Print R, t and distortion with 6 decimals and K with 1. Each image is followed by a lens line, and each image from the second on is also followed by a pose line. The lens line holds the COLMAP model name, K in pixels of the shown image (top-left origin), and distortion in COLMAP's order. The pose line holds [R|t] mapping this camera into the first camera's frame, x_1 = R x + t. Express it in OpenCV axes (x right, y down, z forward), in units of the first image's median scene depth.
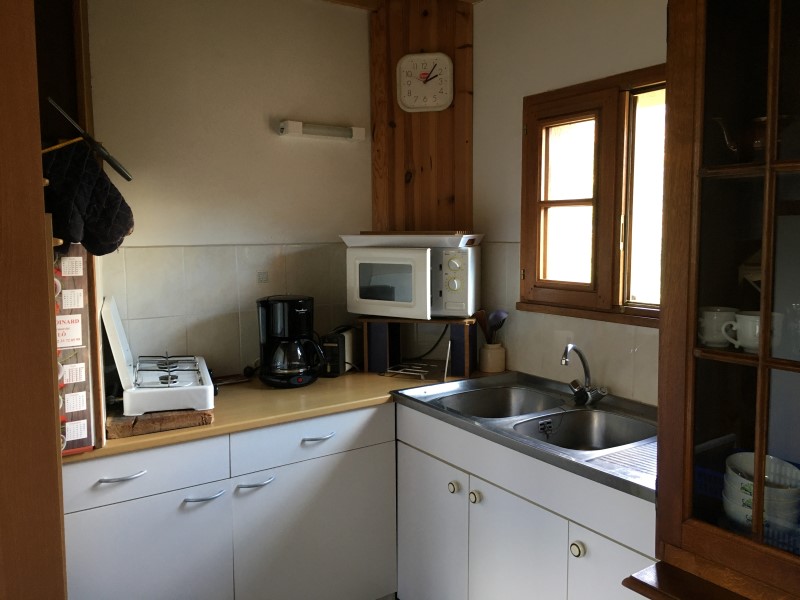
lens RADIAL K [[685.5, 0, 400.0], [0, 685.5, 300.0], [0, 0, 1]] dist [0.075087, -0.100049]
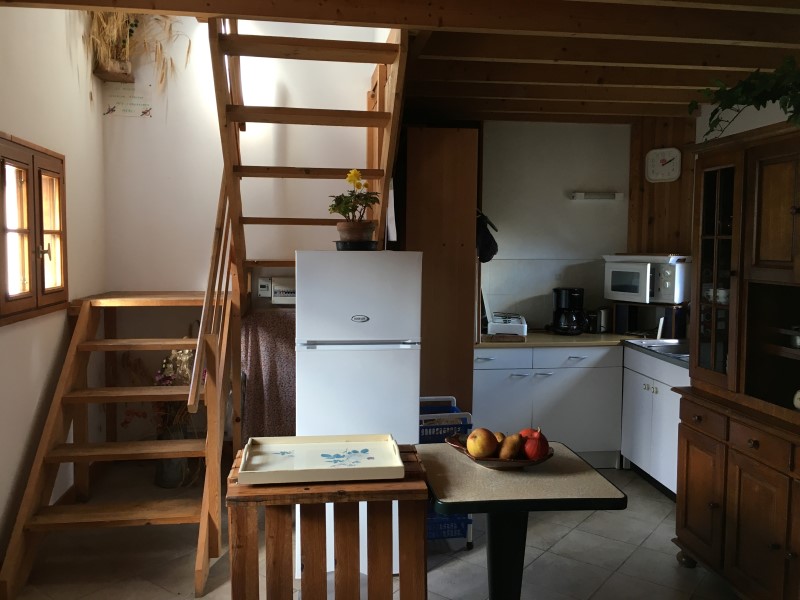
lens RADIAL K [[685.5, 0, 400.0], [0, 685.5, 300.0], [0, 0, 1]] dist [0.075087, -0.100049]
pose [[0.890398, 0.049264, -0.452508, 0.273883], [-0.058739, 0.998249, -0.006903, 0.068468], [0.451376, 0.032727, 0.891733, -0.872332]]
